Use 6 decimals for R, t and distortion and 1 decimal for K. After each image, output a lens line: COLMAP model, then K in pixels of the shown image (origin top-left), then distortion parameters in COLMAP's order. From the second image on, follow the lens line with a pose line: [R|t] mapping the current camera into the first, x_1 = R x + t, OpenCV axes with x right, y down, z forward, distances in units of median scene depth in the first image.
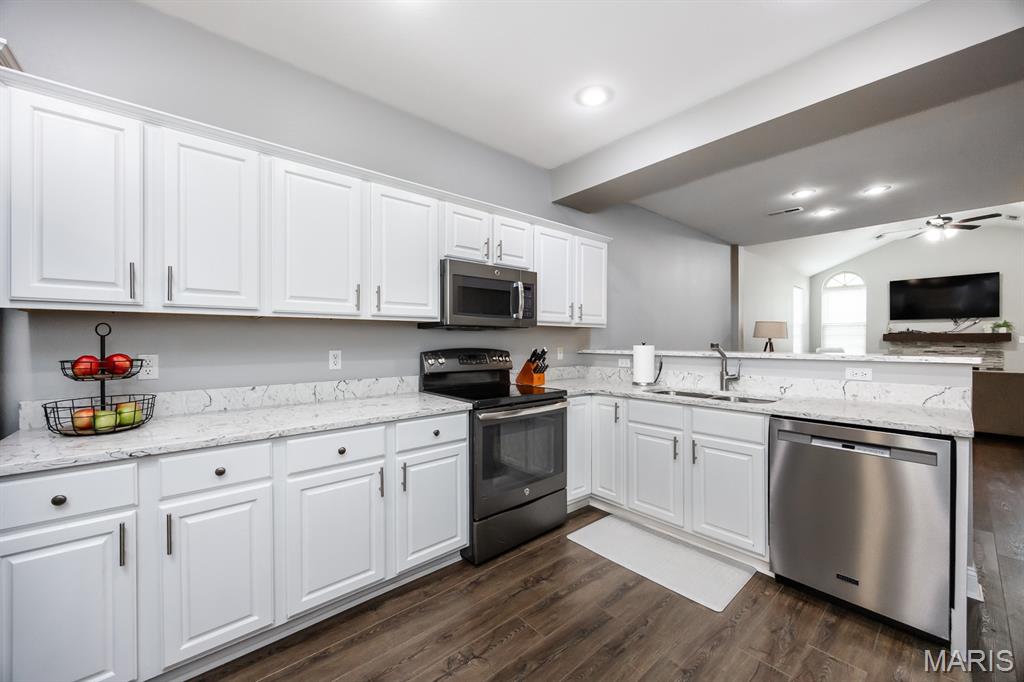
lens RADIAL K [[391.5, 0, 534.3], [0, 391.5, 339.1], [0, 0, 1]] dist [0.001583, 0.000023]
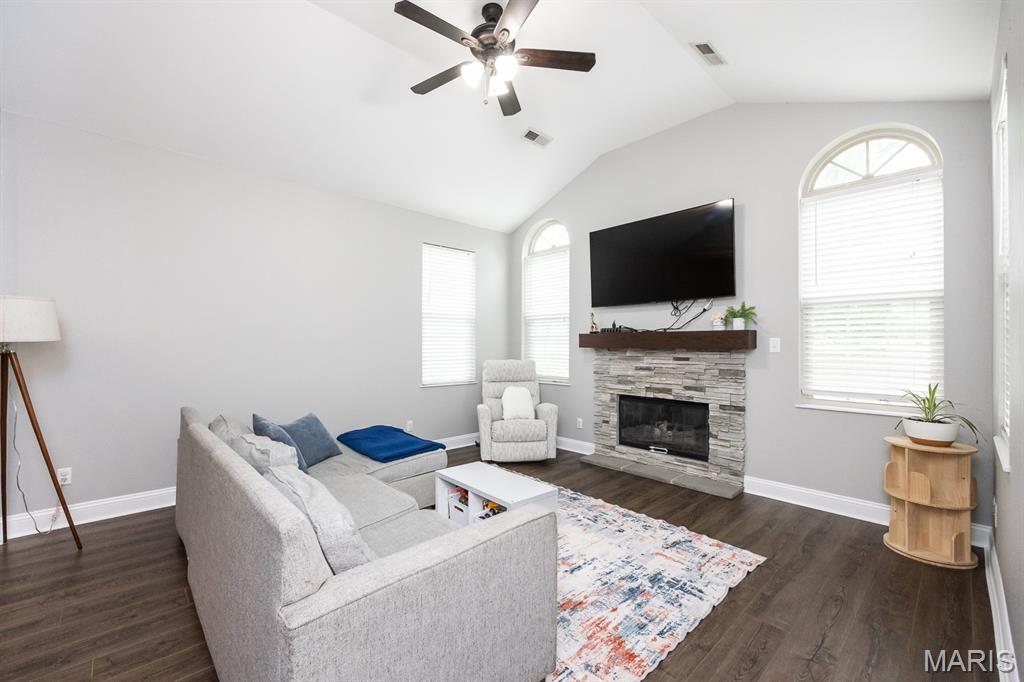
lens RADIAL K [[417.5, 0, 514.2], [0, 417.5, 345.4], [0, 0, 1]] dist [0.002038, 0.000923]
pose [[0.999522, -0.000490, 0.030918, 0.832257], [0.000342, 0.999988, 0.004809, -0.000209], [-0.030920, -0.004796, 0.999510, 0.469503]]
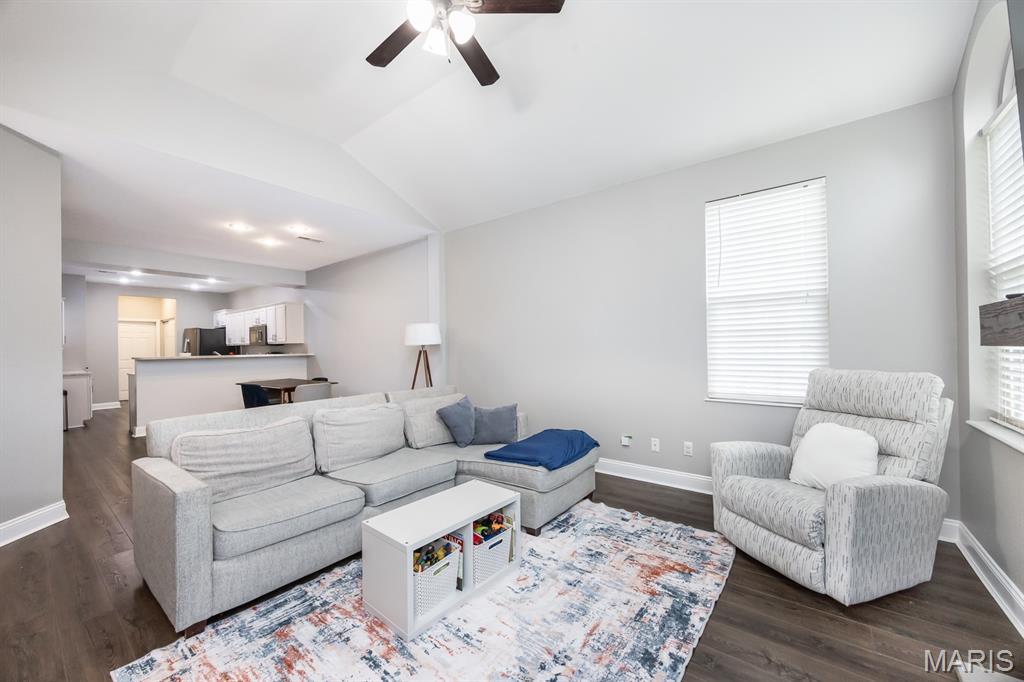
lens RADIAL K [[391.5, 0, 509.1], [0, 391.5, 340.3], [0, 0, 1]] dist [0.001583, 0.000023]
pose [[0.169626, -0.020247, -0.985300, 1.091247], [0.012858, 0.999749, -0.018330, 0.003953], [0.985425, -0.009560, 0.169844, 0.797892]]
